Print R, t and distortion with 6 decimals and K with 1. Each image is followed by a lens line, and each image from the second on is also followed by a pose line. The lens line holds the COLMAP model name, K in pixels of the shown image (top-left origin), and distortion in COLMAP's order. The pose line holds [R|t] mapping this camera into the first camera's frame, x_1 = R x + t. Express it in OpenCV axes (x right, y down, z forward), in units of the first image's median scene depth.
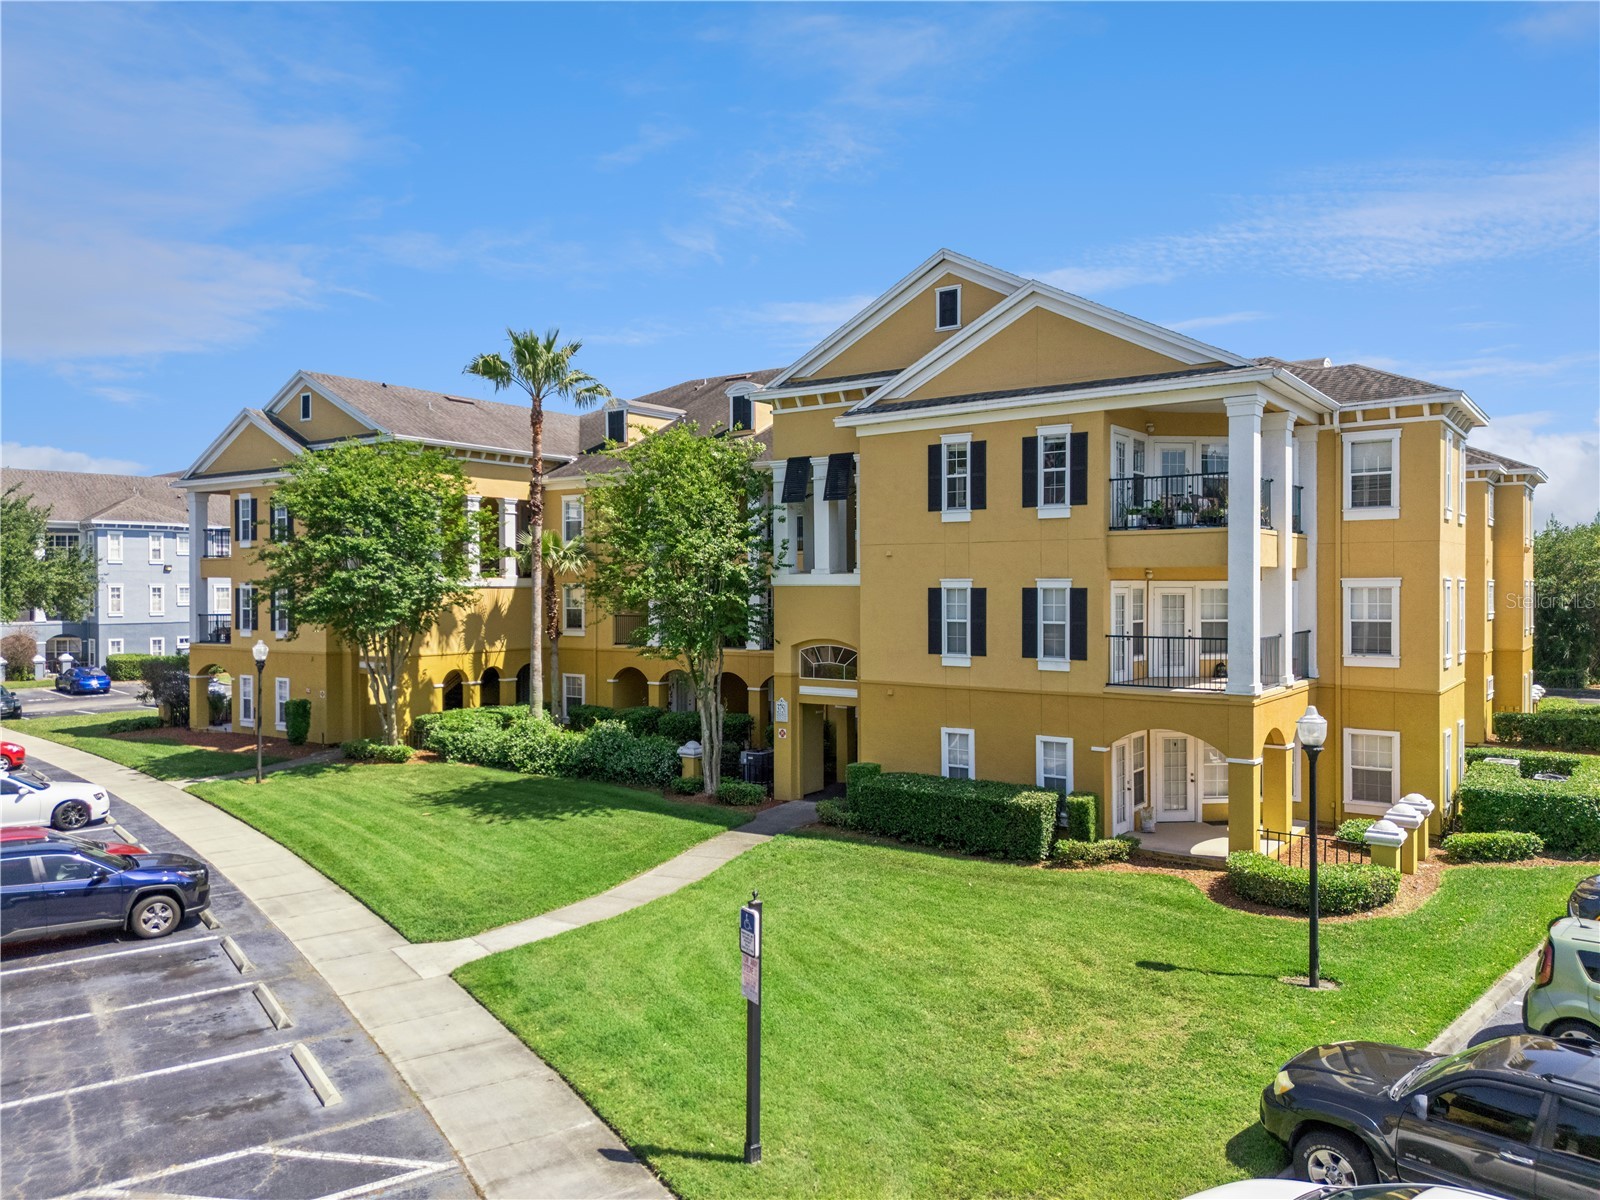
lens RADIAL K [[1152.3, 0, 800.0], [0, 1152.3, 600.0], [0, 0, 1]] dist [0.071384, -0.077707]
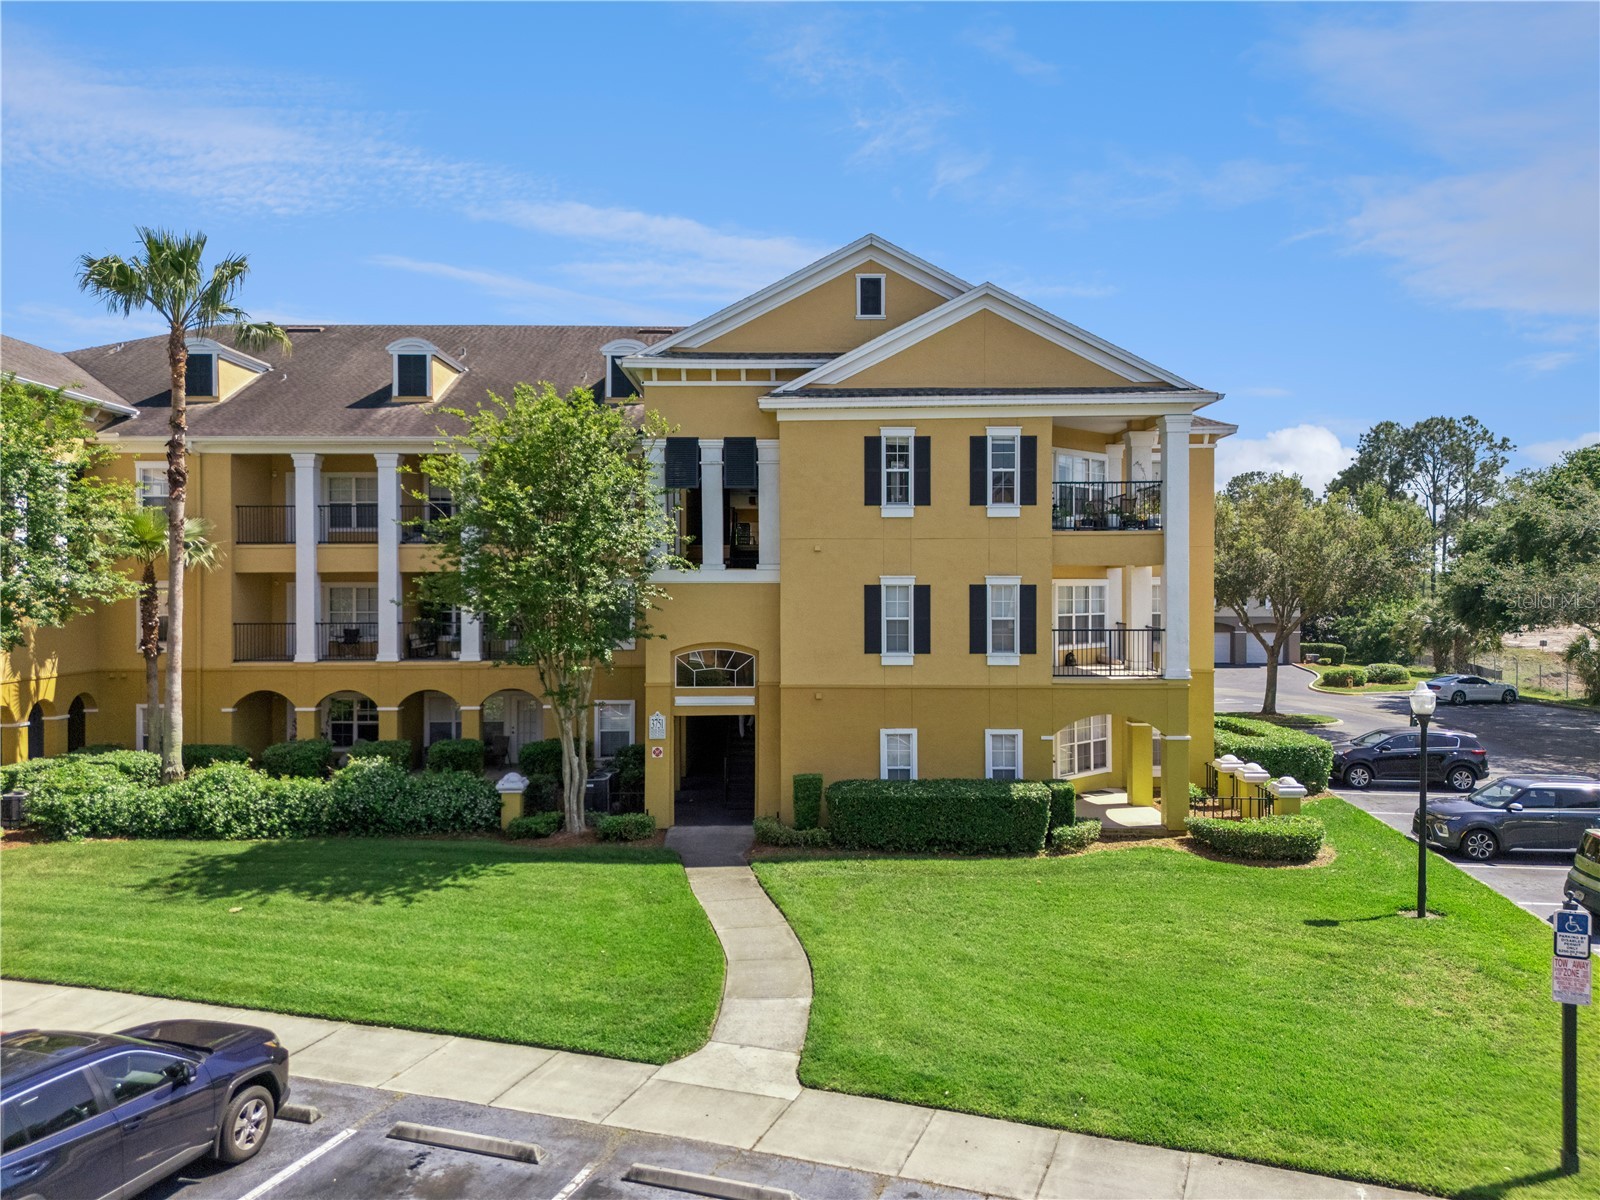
lens RADIAL K [[1154.6, 0, 789.1], [0, 1154.6, 598.1], [0, 0, 1]] dist [0.082482, -0.087389]
pose [[0.812505, -0.003659, 0.582942, -0.515161], [0.007388, 0.999965, -0.004021, 0.003932], [-0.582907, 0.007573, 0.812504, 0.263683]]
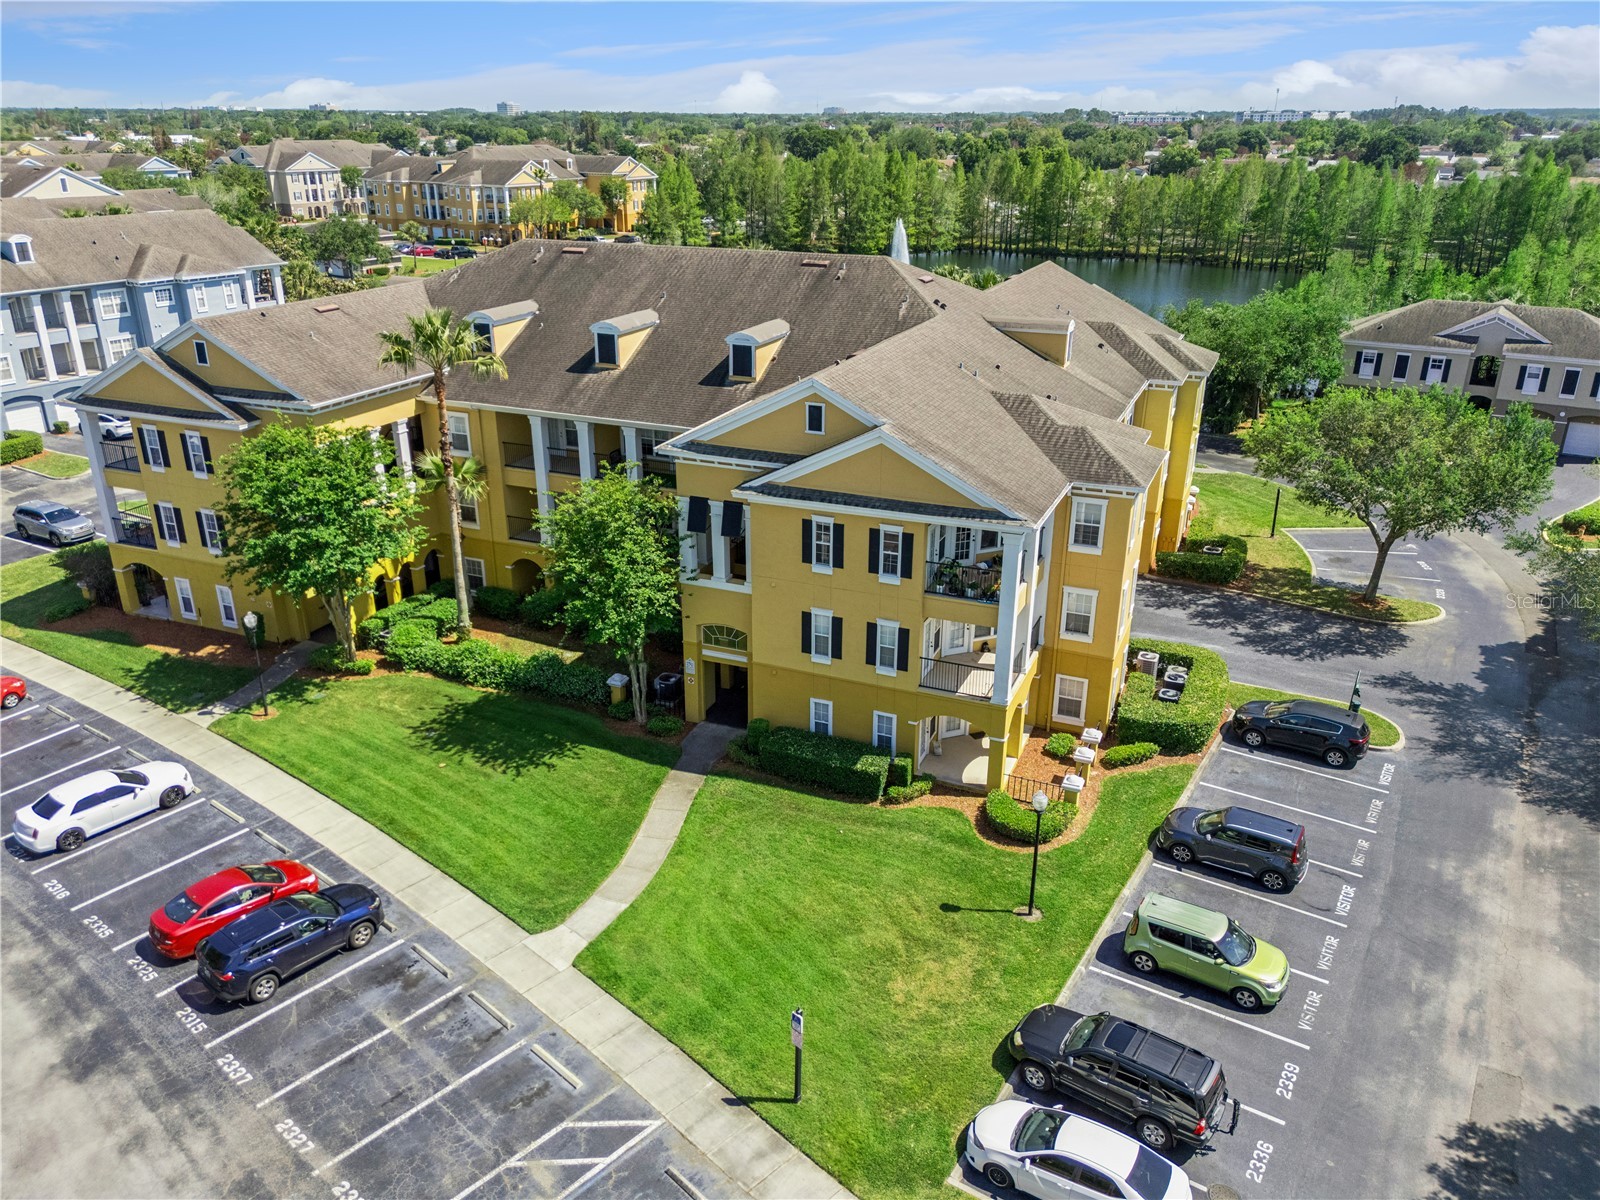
lens RADIAL K [[1165.2, 0, 796.5], [0, 1165.2, 590.5], [0, 0, 1]] dist [0.080604, -0.079925]
pose [[0.976286, -0.074678, 0.203194, -0.198028], [-0.002953, 0.933936, 0.357427, -0.578332], [-0.216463, -0.349551, 0.911569, -0.341630]]
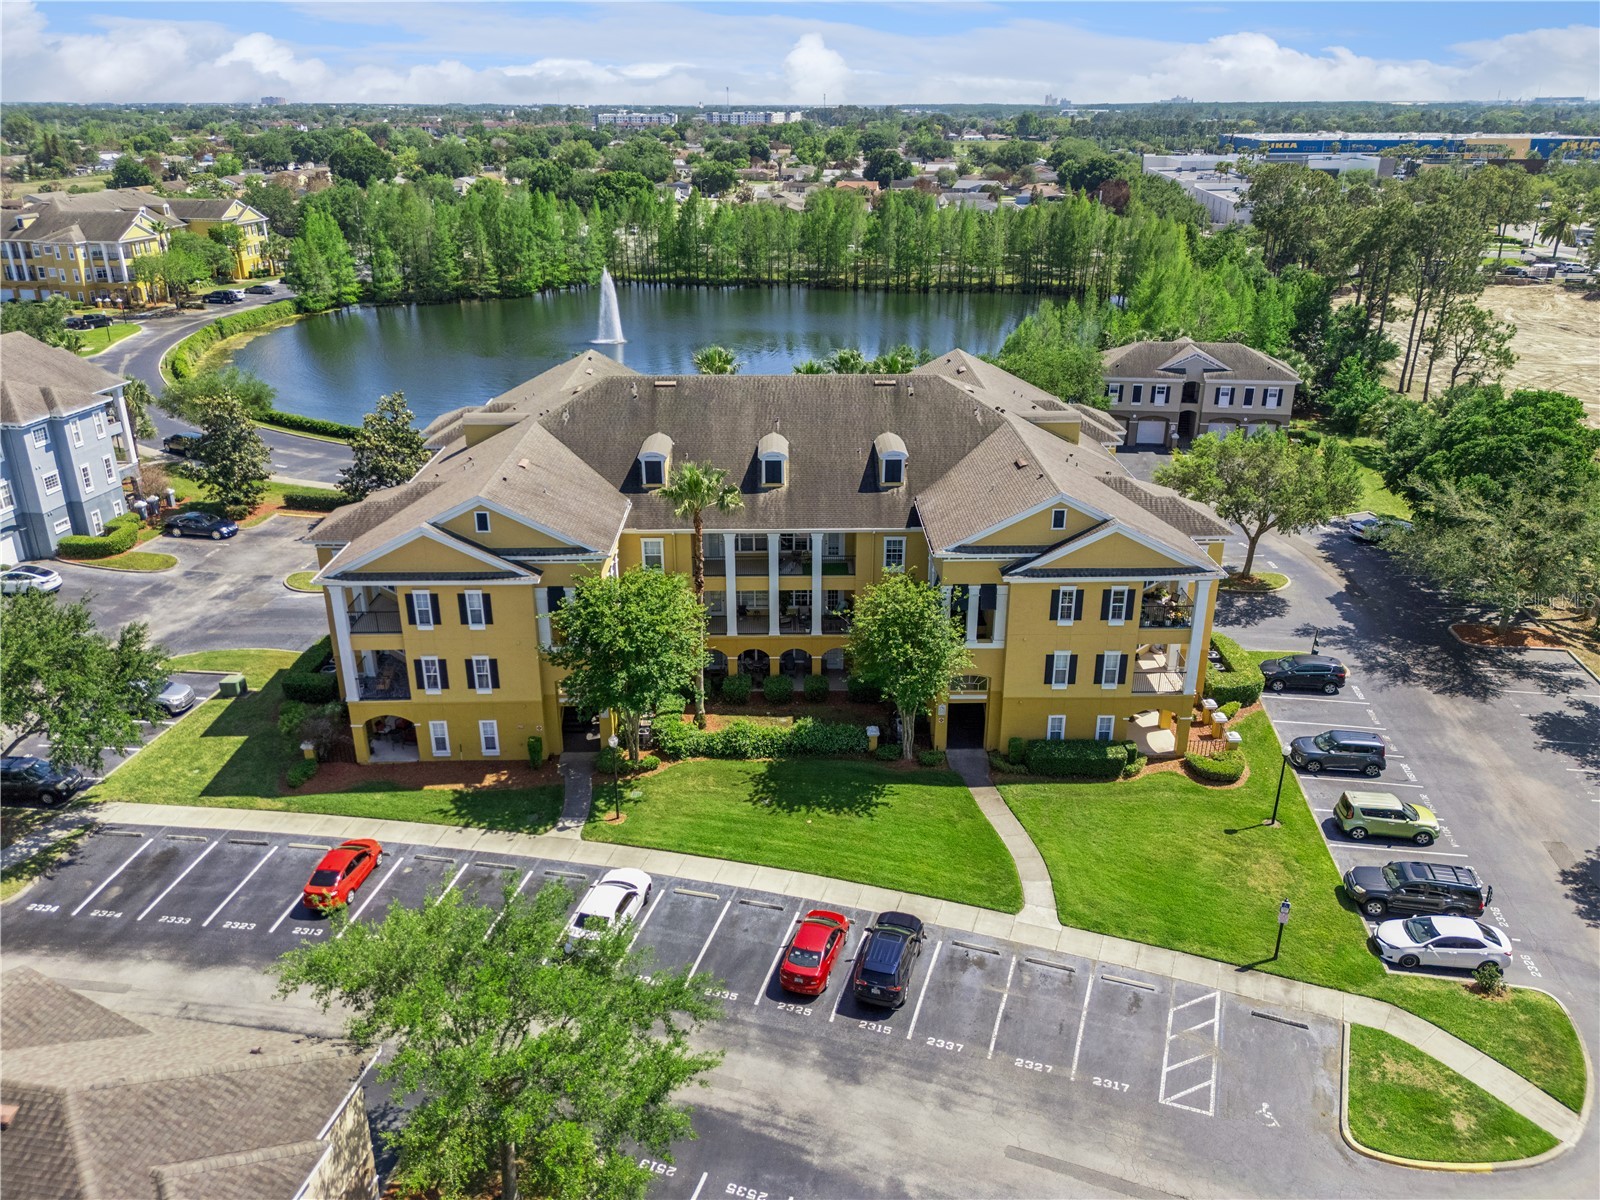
lens RADIAL K [[1165.2, 0, 796.5], [0, 1165.2, 590.5], [0, 0, 1]] dist [0.080604, -0.079925]
pose [[0.808467, -0.218833, 0.546345, -1.382847], [0.007686, 0.932150, 0.361990, -0.889385], [-0.588491, -0.288458, 0.755295, -0.268996]]
